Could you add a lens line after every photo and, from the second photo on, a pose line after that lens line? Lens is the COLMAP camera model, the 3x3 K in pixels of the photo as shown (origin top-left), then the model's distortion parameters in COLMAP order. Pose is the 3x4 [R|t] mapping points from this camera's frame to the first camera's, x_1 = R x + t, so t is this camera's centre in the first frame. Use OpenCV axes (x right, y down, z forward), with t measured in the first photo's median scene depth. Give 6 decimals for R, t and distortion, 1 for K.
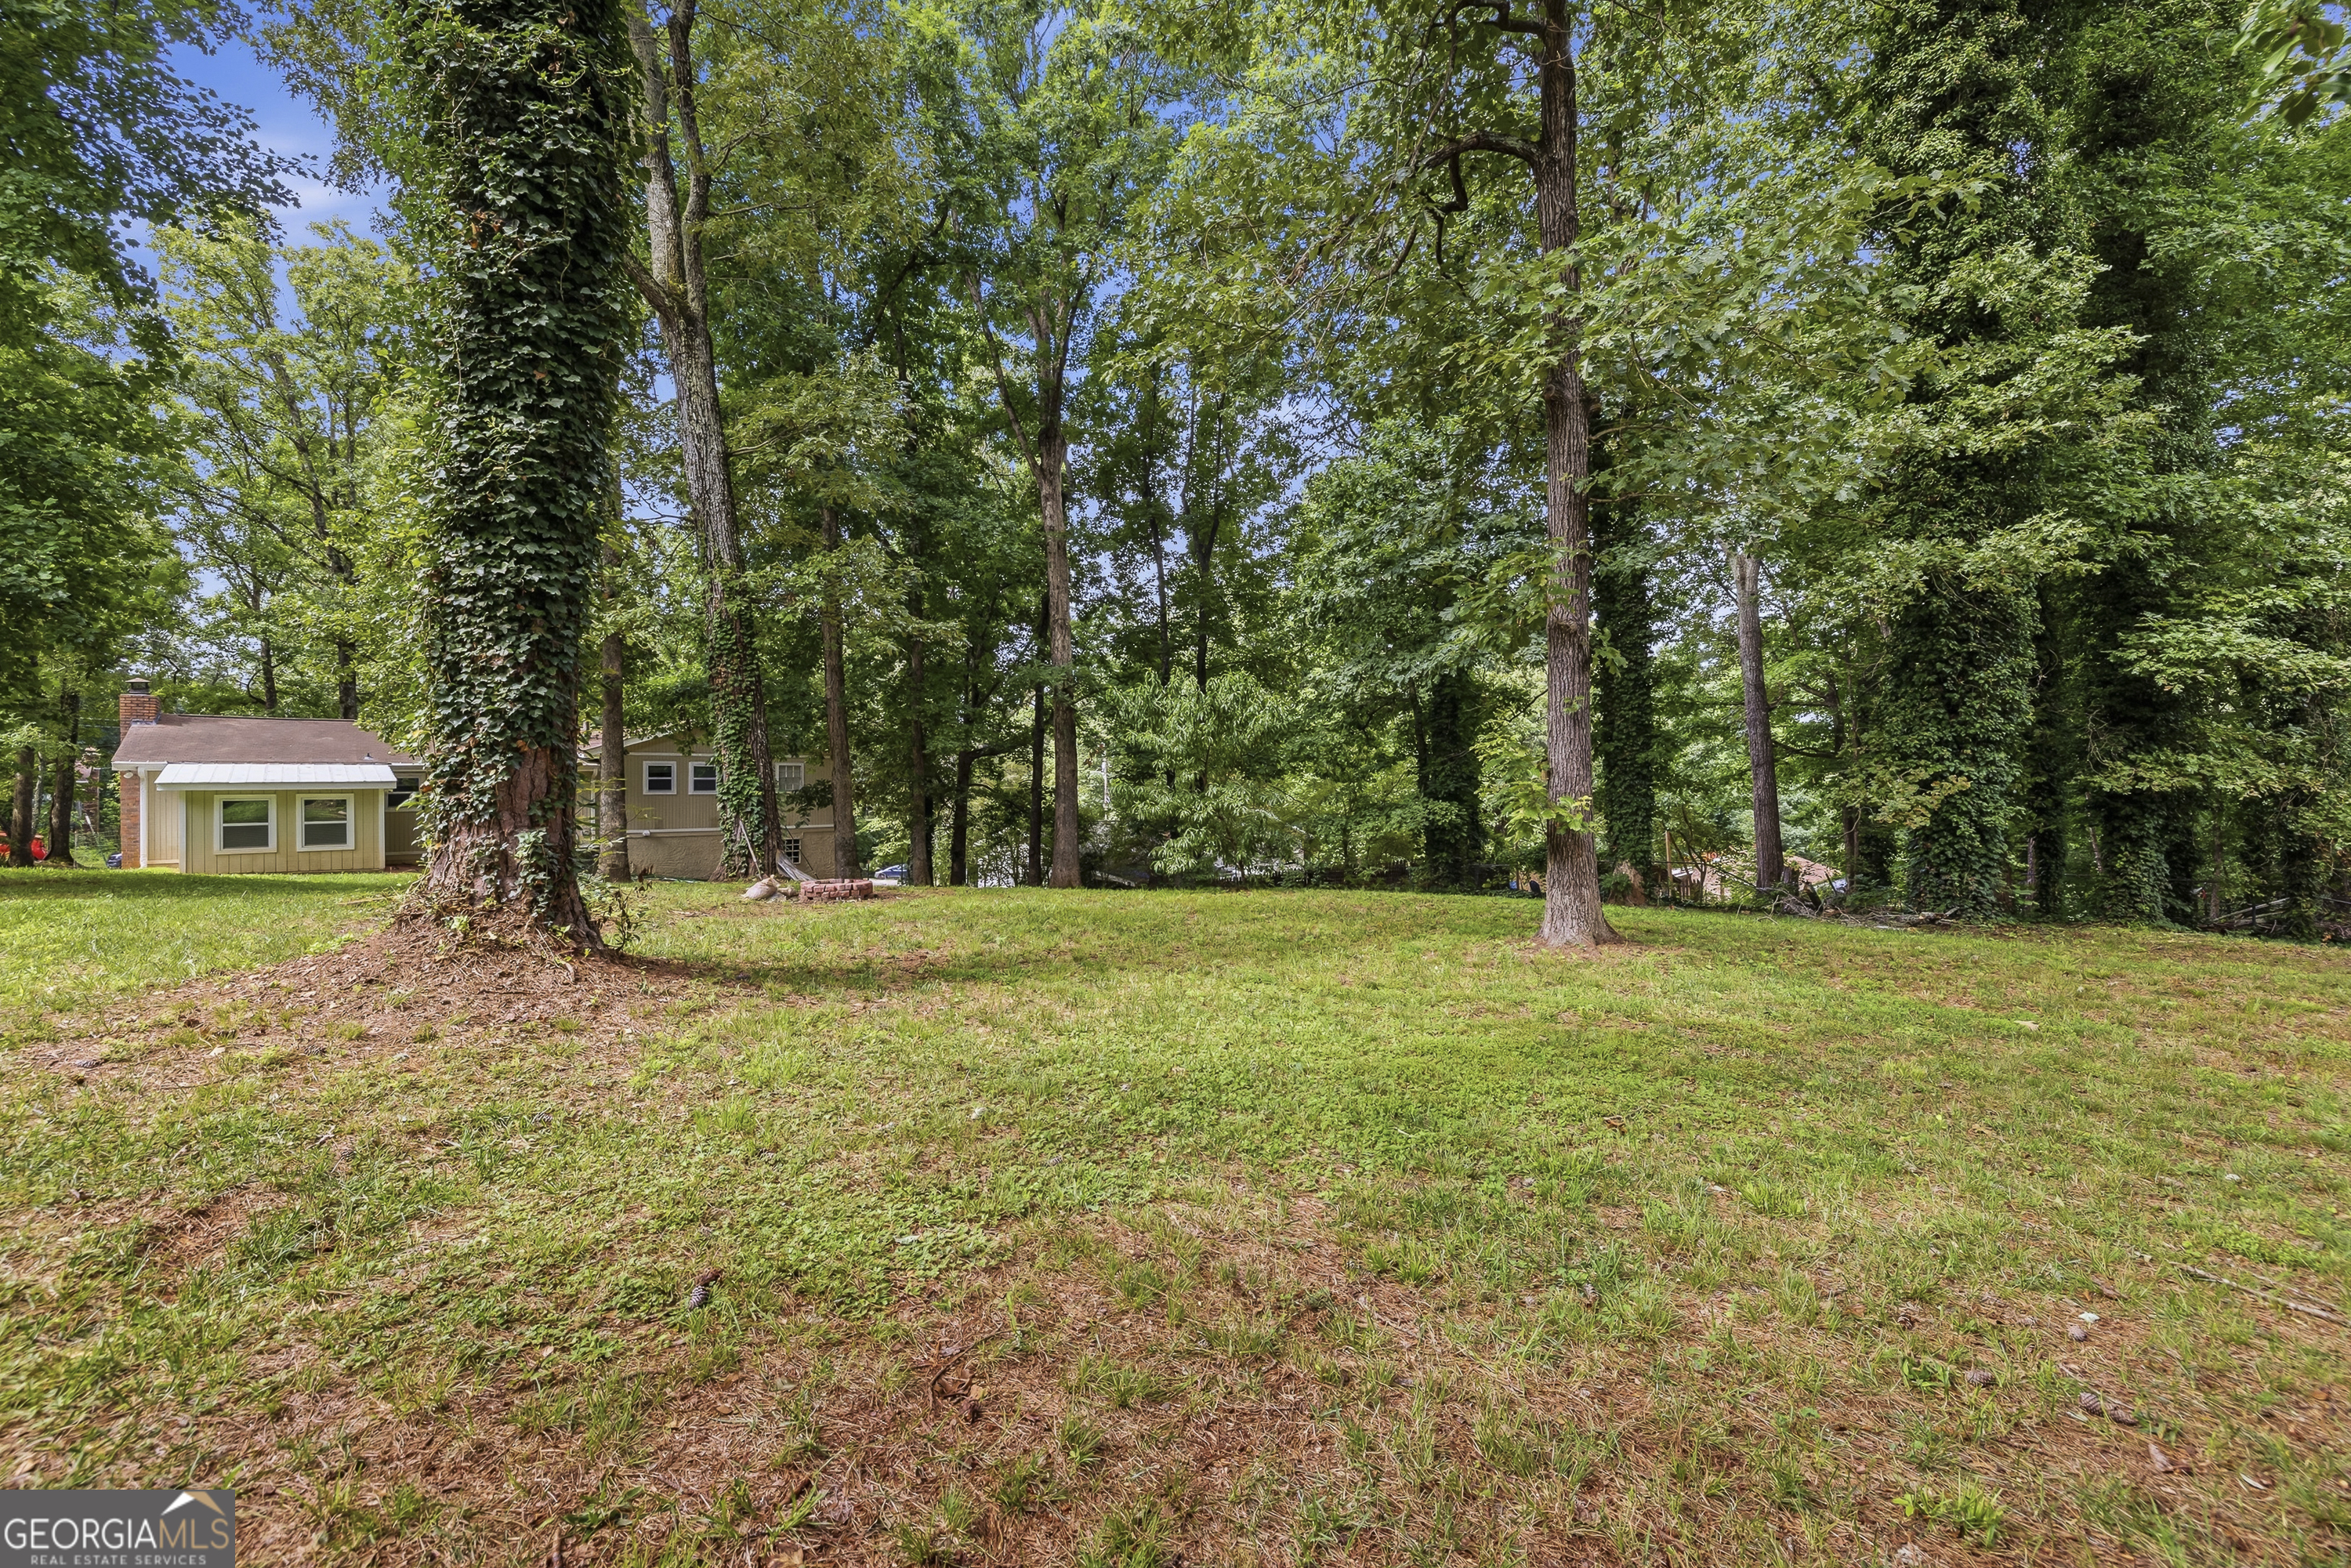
lens RADIAL K [[994.0, 0, 1163.3], [0, 994.0, 776.9], [0, 0, 1]] dist [0.001409, 0.000018]
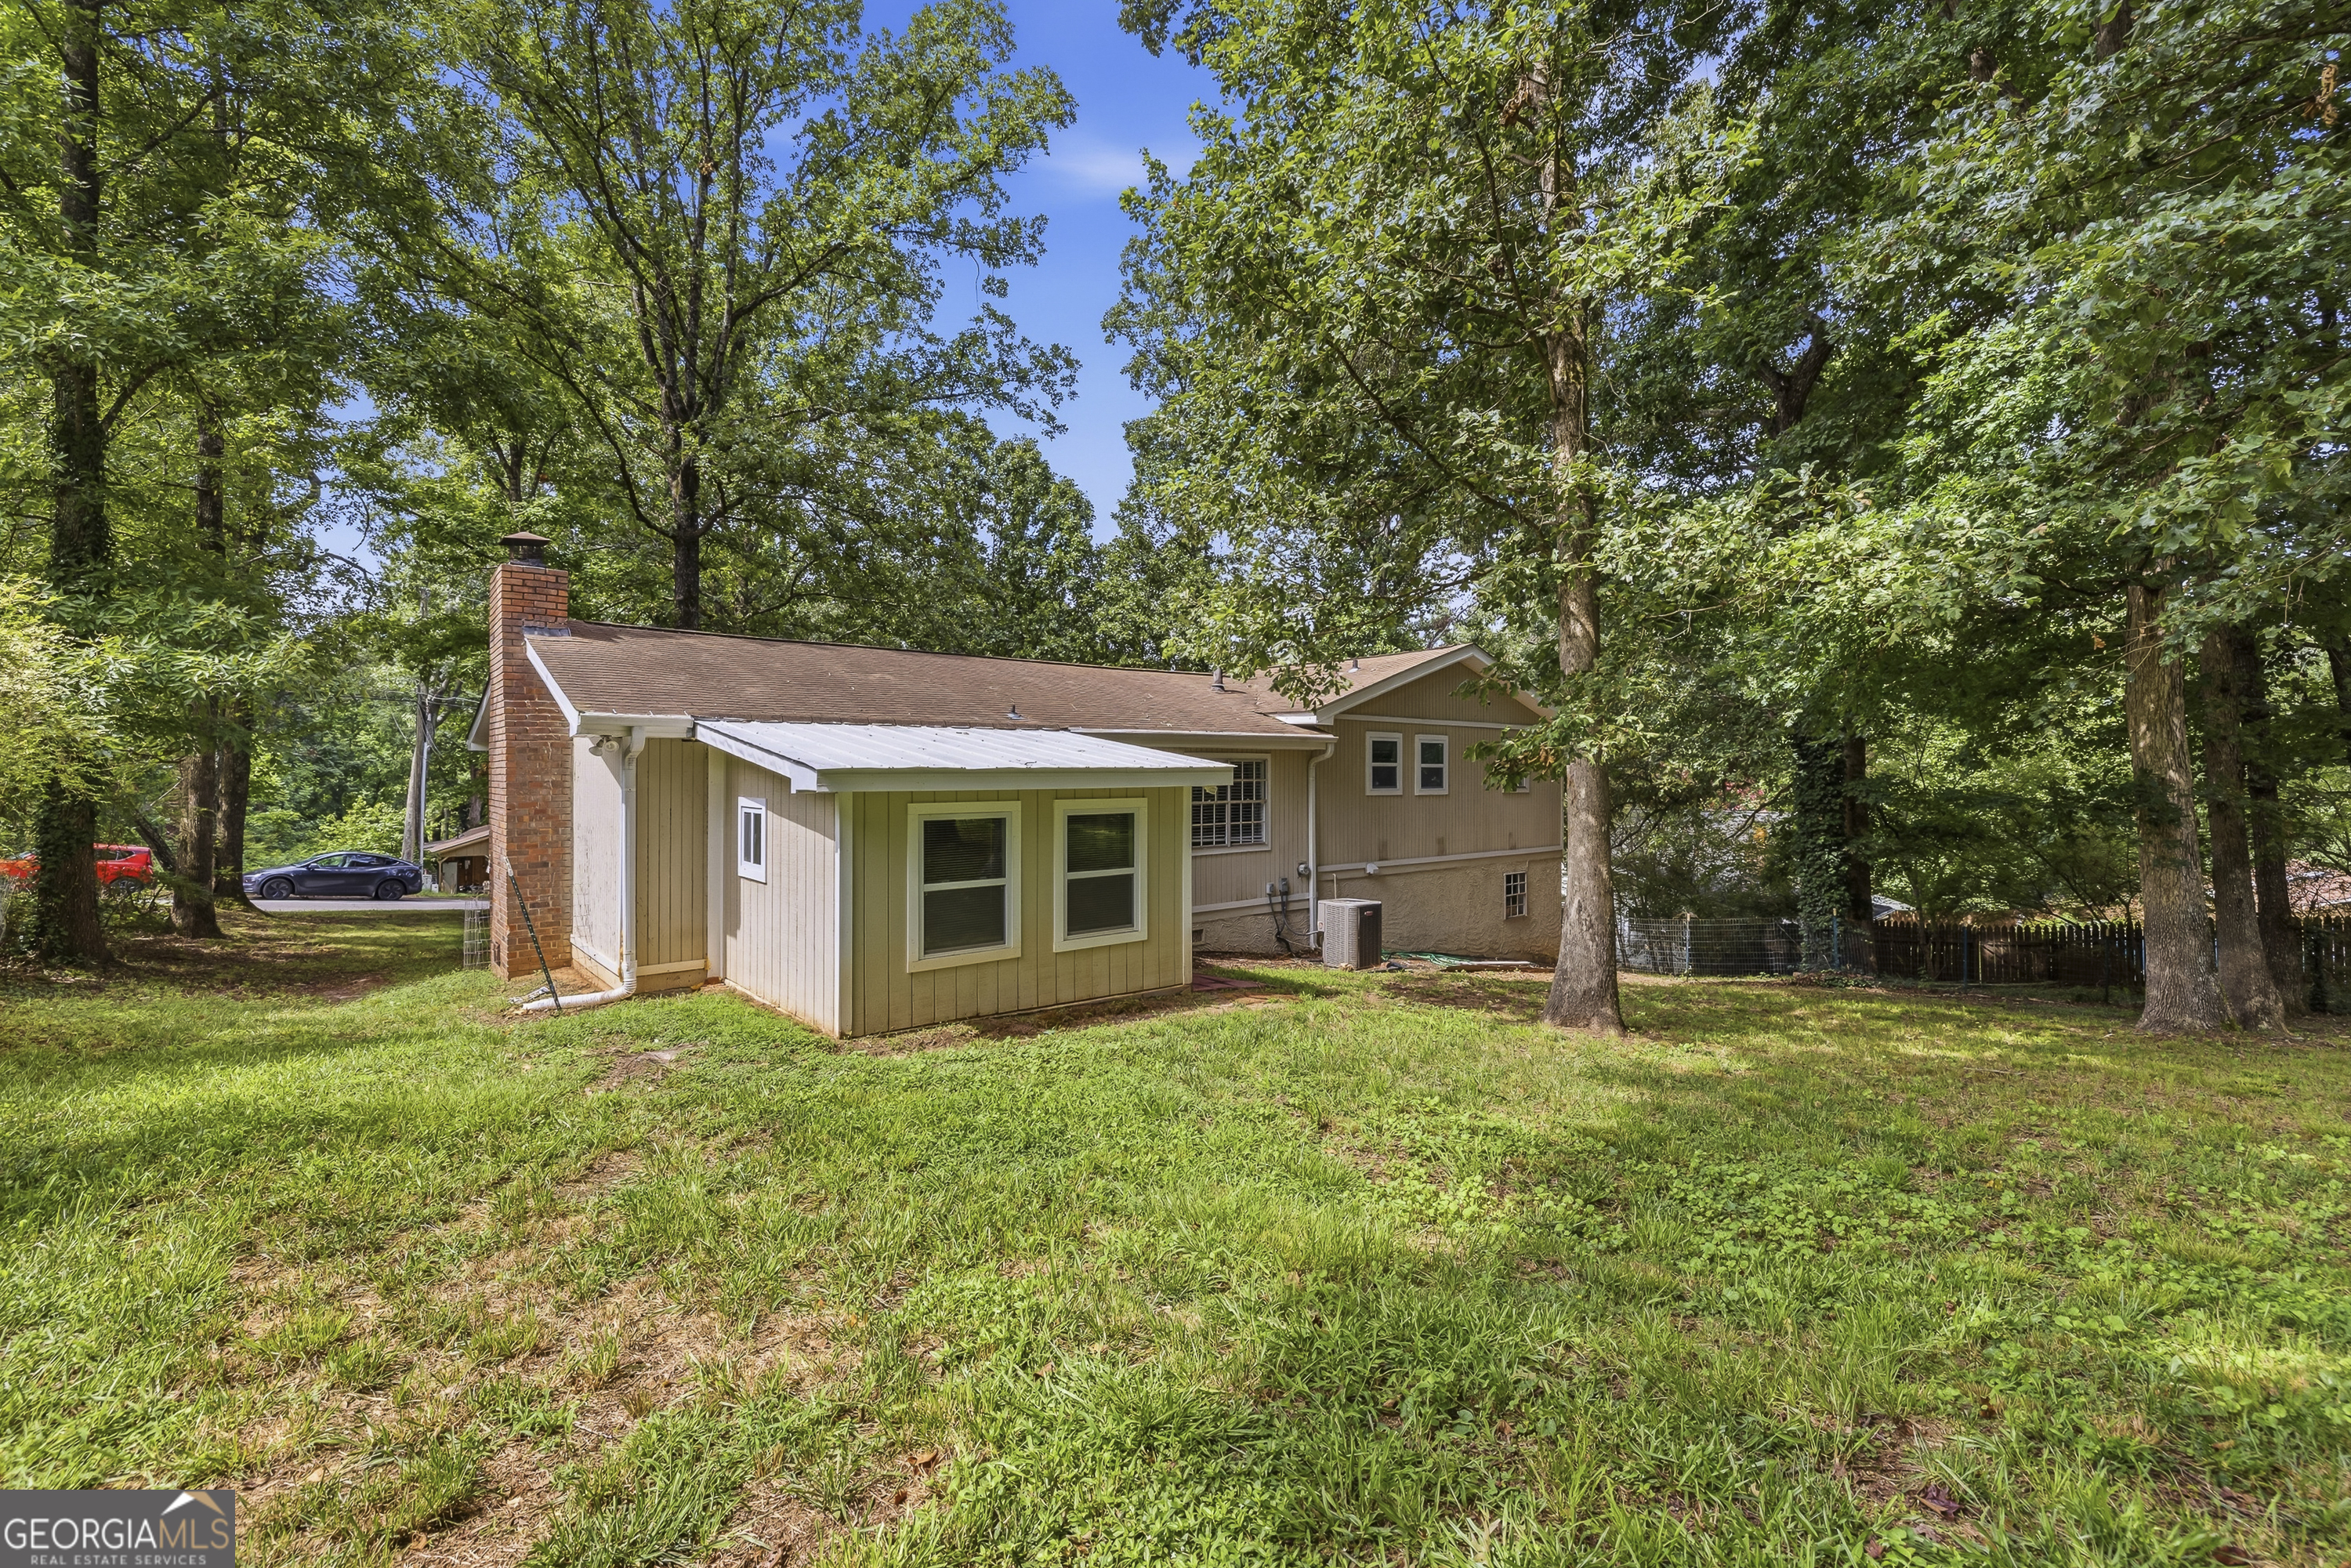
lens RADIAL K [[994.0, 0, 1163.3], [0, 994.0, 776.9], [0, 0, 1]] dist [0.001409, 0.000018]
pose [[0.999922, 0.005505, -0.011173, -0.781861], [-0.005391, 0.999933, 0.010227, 0.003928], [0.011228, -0.010166, 0.999885, 0.591216]]
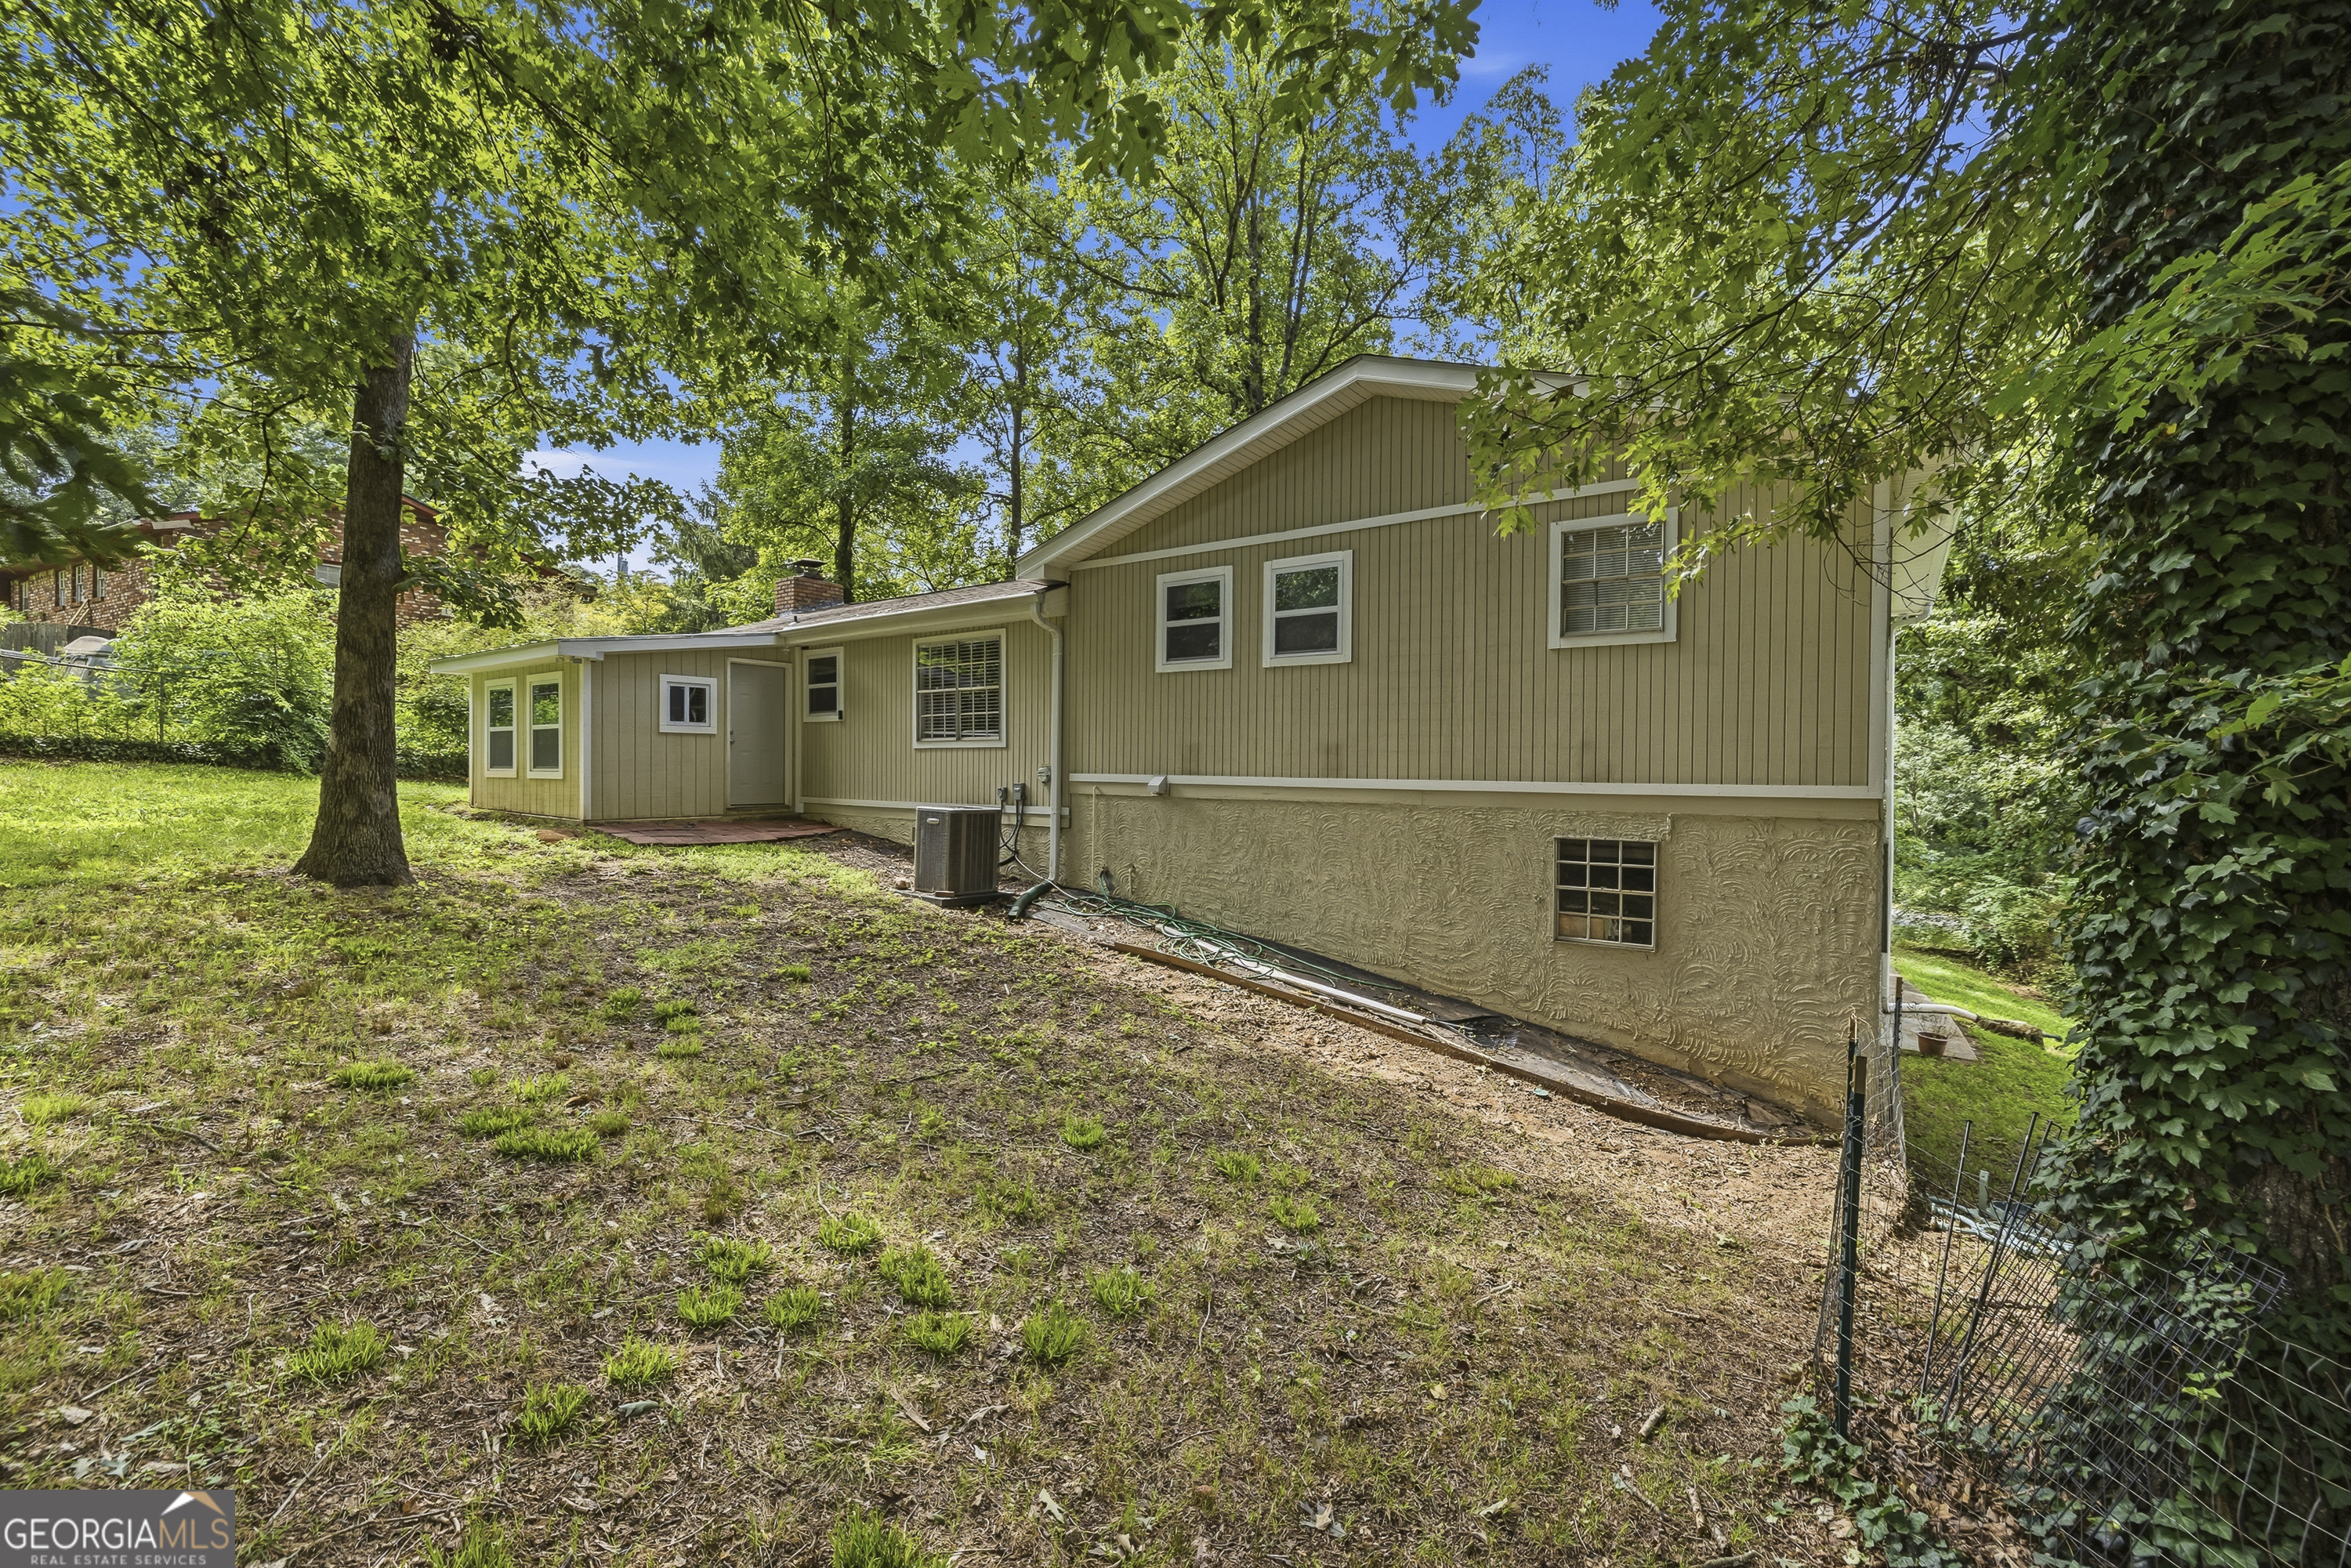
lens RADIAL K [[994.0, 0, 1163.3], [0, 994.0, 776.9], [0, 0, 1]] dist [0.001409, 0.000018]
pose [[0.223781, 0.017106, -0.974489, -0.232867], [0.000096, 0.999846, 0.017573, 0.059793], [0.974640, -0.004026, 0.223744, 1.158091]]
